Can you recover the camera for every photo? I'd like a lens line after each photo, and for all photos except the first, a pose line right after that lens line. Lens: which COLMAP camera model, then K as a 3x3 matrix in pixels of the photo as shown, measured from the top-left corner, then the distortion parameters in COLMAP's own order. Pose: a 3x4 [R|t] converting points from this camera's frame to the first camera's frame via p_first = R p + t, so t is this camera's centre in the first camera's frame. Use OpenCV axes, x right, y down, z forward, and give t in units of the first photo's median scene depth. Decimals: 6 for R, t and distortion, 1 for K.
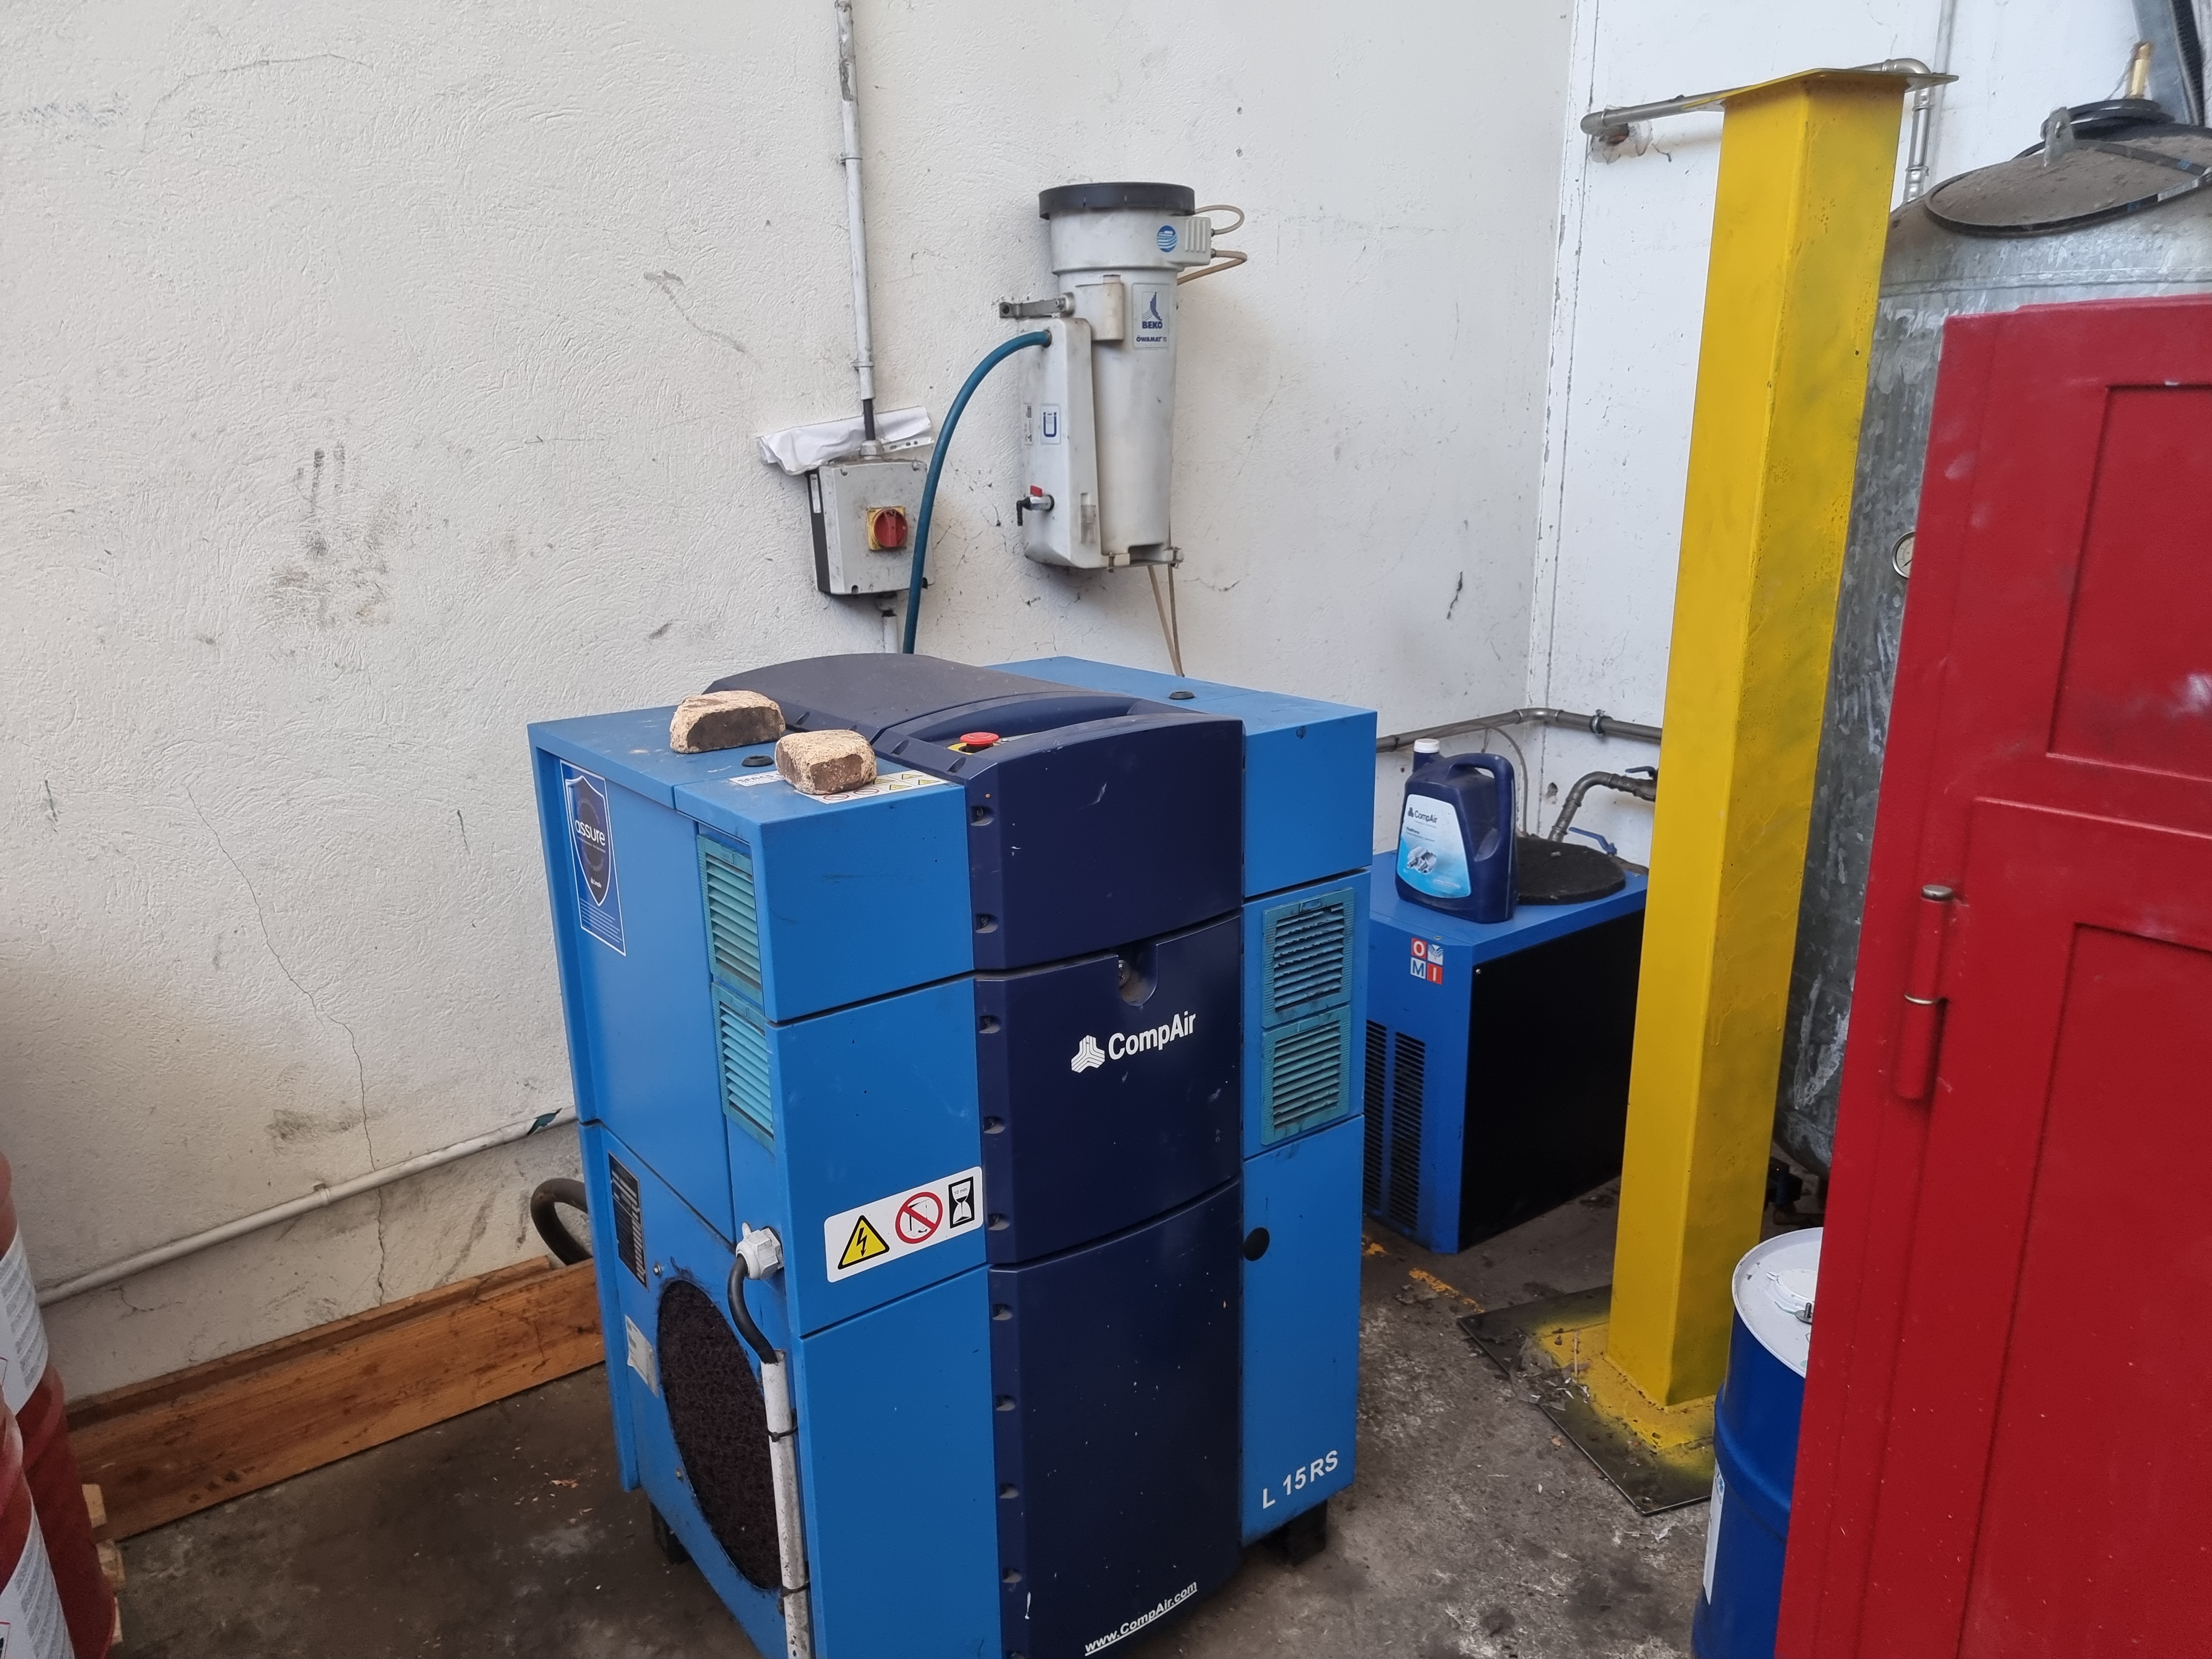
lens RADIAL K [[1533.0, 0, 1104.2], [0, 1533.0, 864.5], [0, 0, 1]] dist [0.074151, -0.062638]
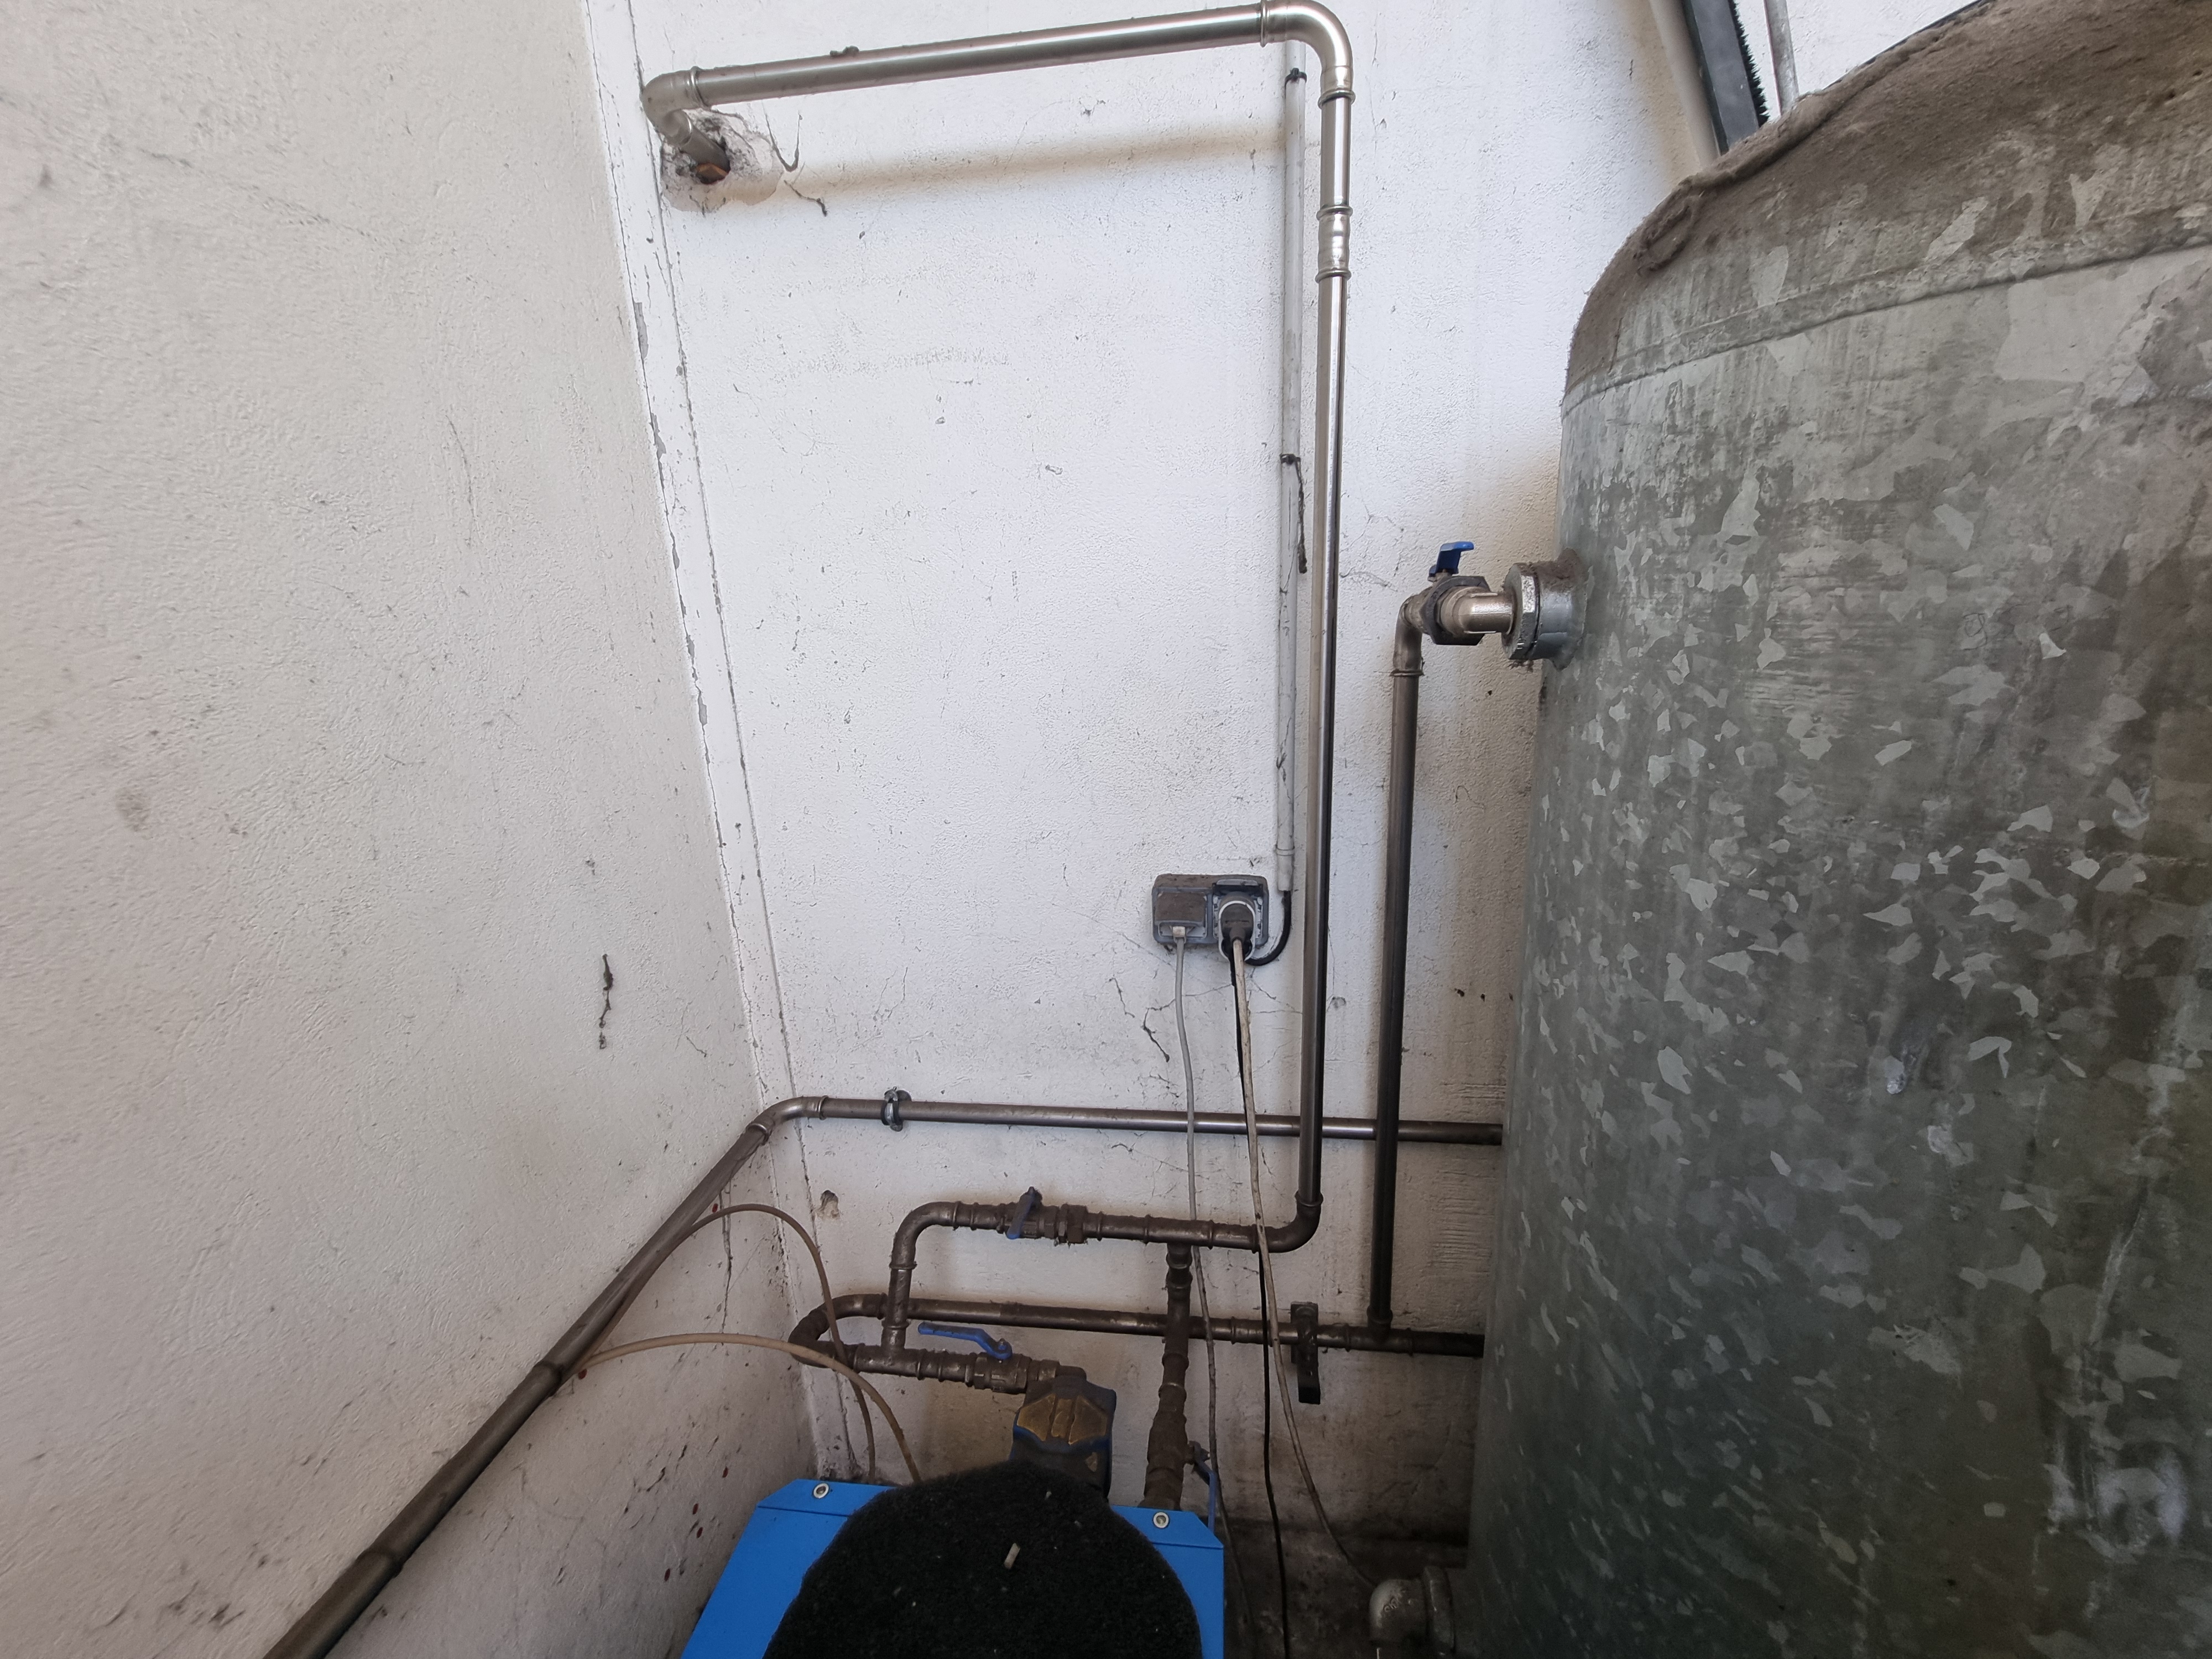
lens RADIAL K [[909.9, 0, 1110.6], [0, 909.9, 826.0], [0, 0, 1]] dist [-0.004628, 0.000812]
pose [[0.693025, -0.197663, 0.693286, 0.209939], [0.239713, 0.970139, 0.036974, -0.288988], [-0.679892, 0.140566, 0.719714, 0.946306]]
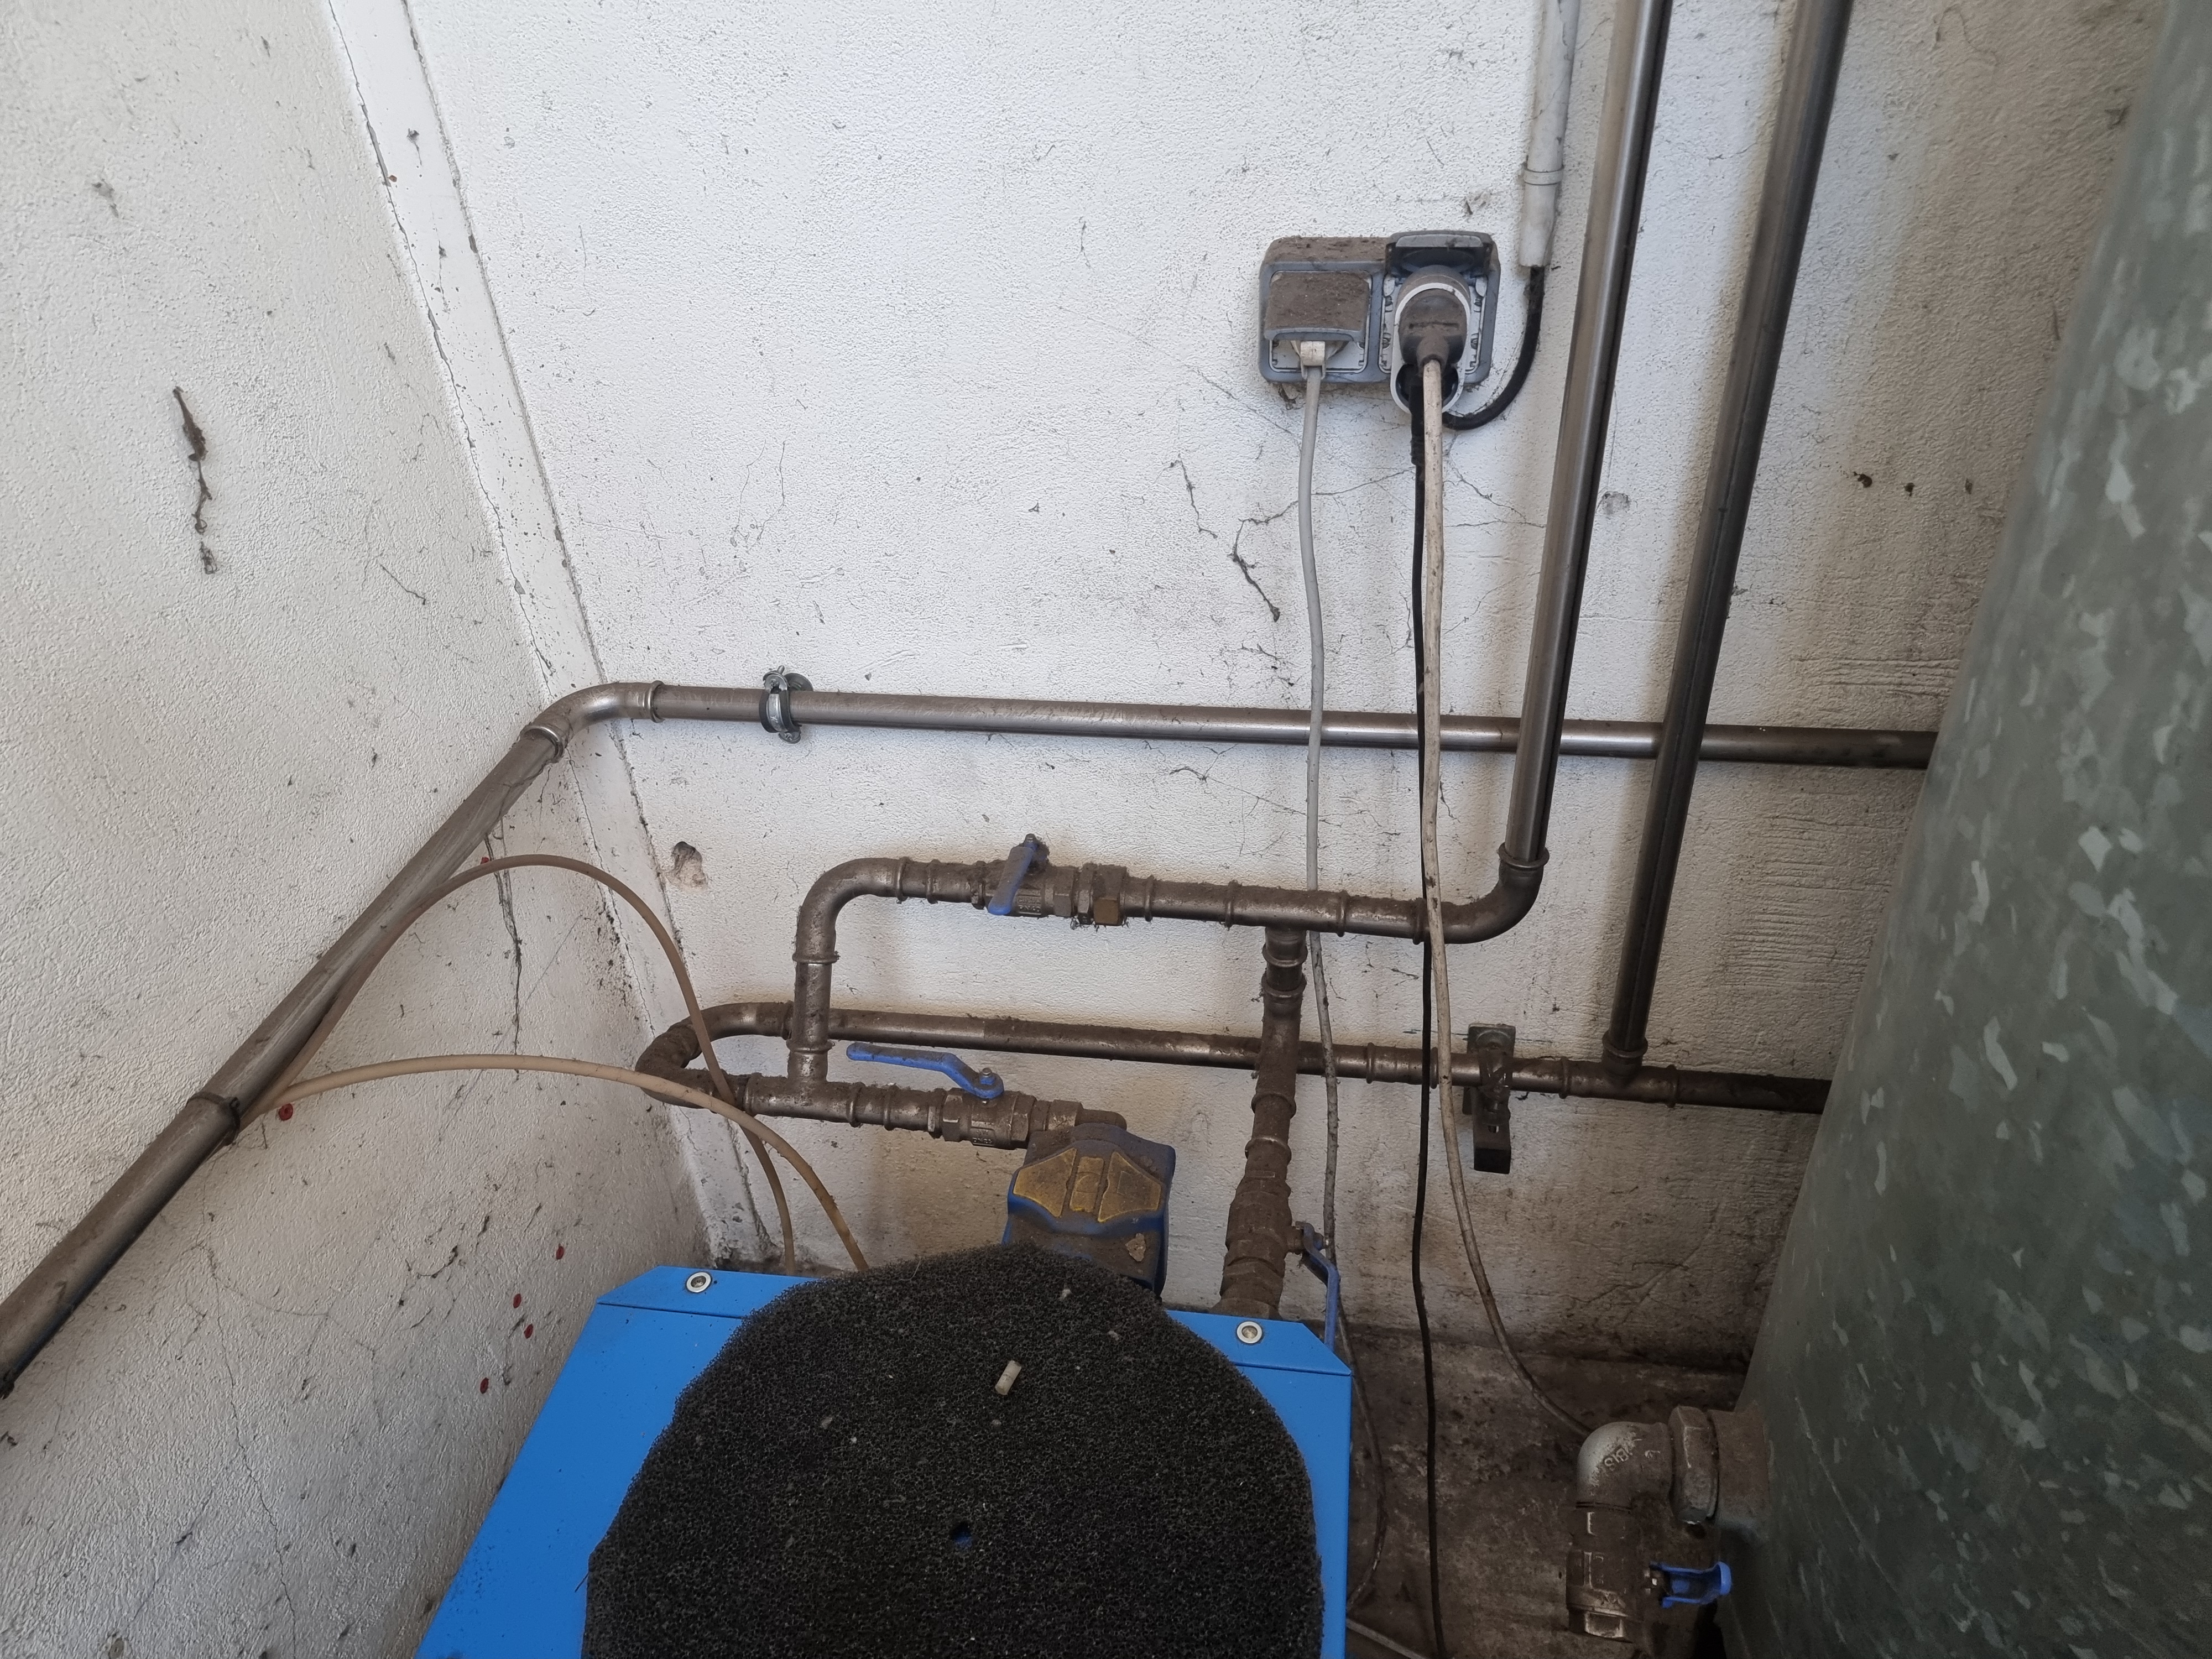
lens RADIAL K [[1538.7, 0, 1104.1], [0, 1538.7, 838.8], [0, 0, 1]] dist [0.076975, -0.064884]
pose [[0.717692, -0.421888, 0.554012, 0.235842], [0.245507, 0.897793, 0.365642, -0.257467], [-0.651648, -0.126404, 0.747915, 0.987432]]
